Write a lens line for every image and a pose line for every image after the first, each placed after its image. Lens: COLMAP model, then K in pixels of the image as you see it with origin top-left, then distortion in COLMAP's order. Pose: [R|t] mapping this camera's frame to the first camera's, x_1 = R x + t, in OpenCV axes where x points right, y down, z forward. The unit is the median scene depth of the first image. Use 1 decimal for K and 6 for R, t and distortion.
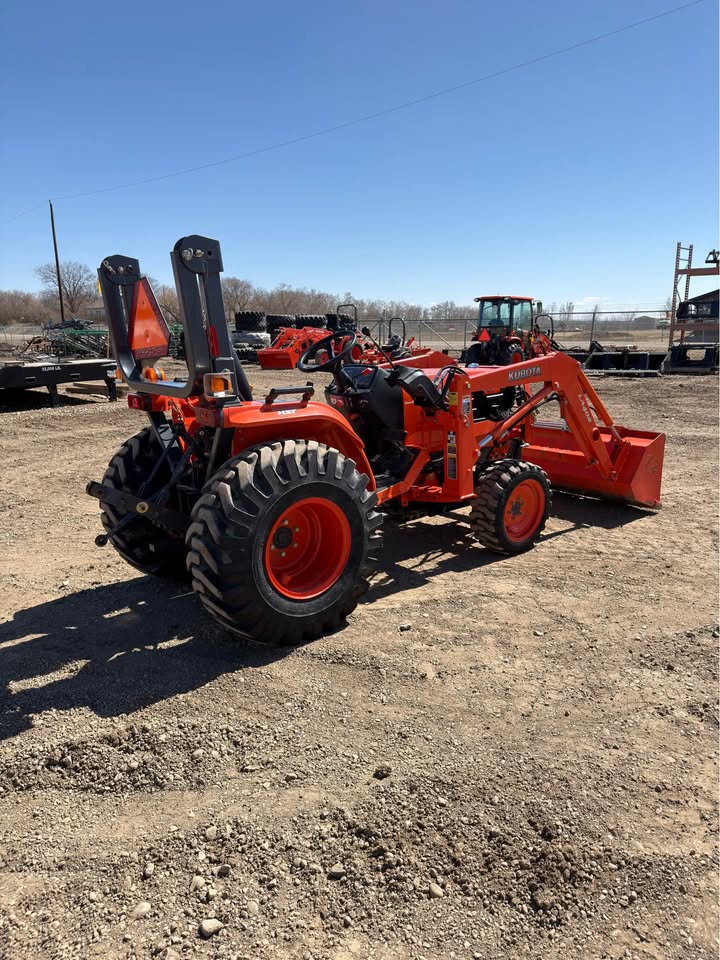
lens RADIAL K [[673.6, 0, 360.7], [0, 673.6, 479.0], [0, 0, 1]] dist [0.034630, -0.033703]
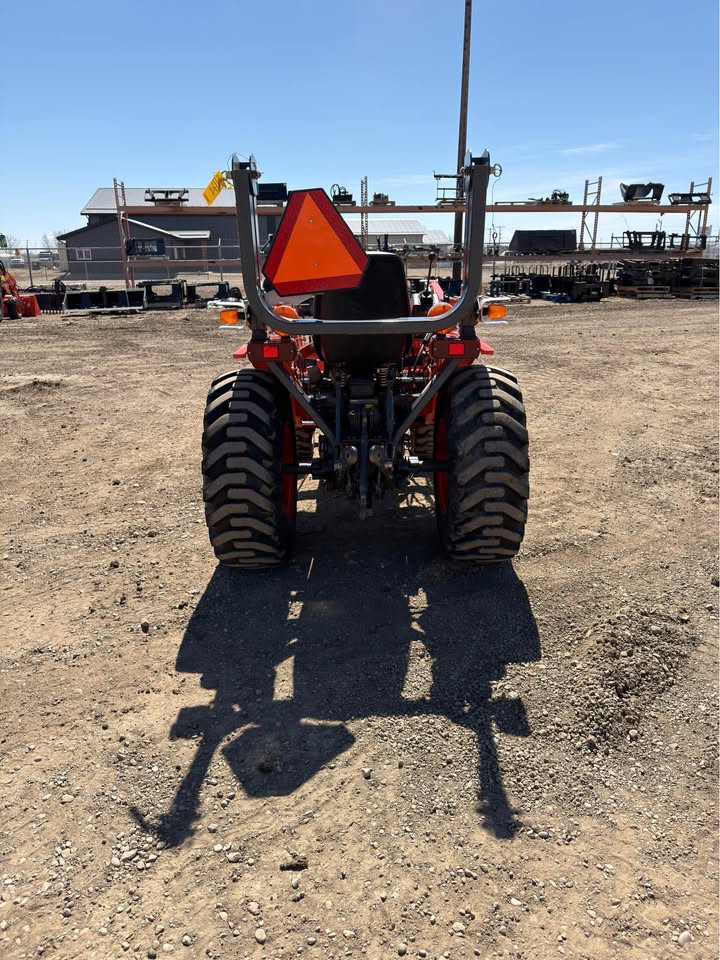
lens RADIAL K [[673.6, 0, 354.6], [0, 673.6, 480.8], [0, 0, 1]] dist [0.034630, -0.033703]
pose [[0.657257, -0.248774, 0.711425, -0.806343], [0.187467, 0.968247, 0.165387, -0.074905], [-0.729979, 0.024667, 0.683024, 0.356700]]
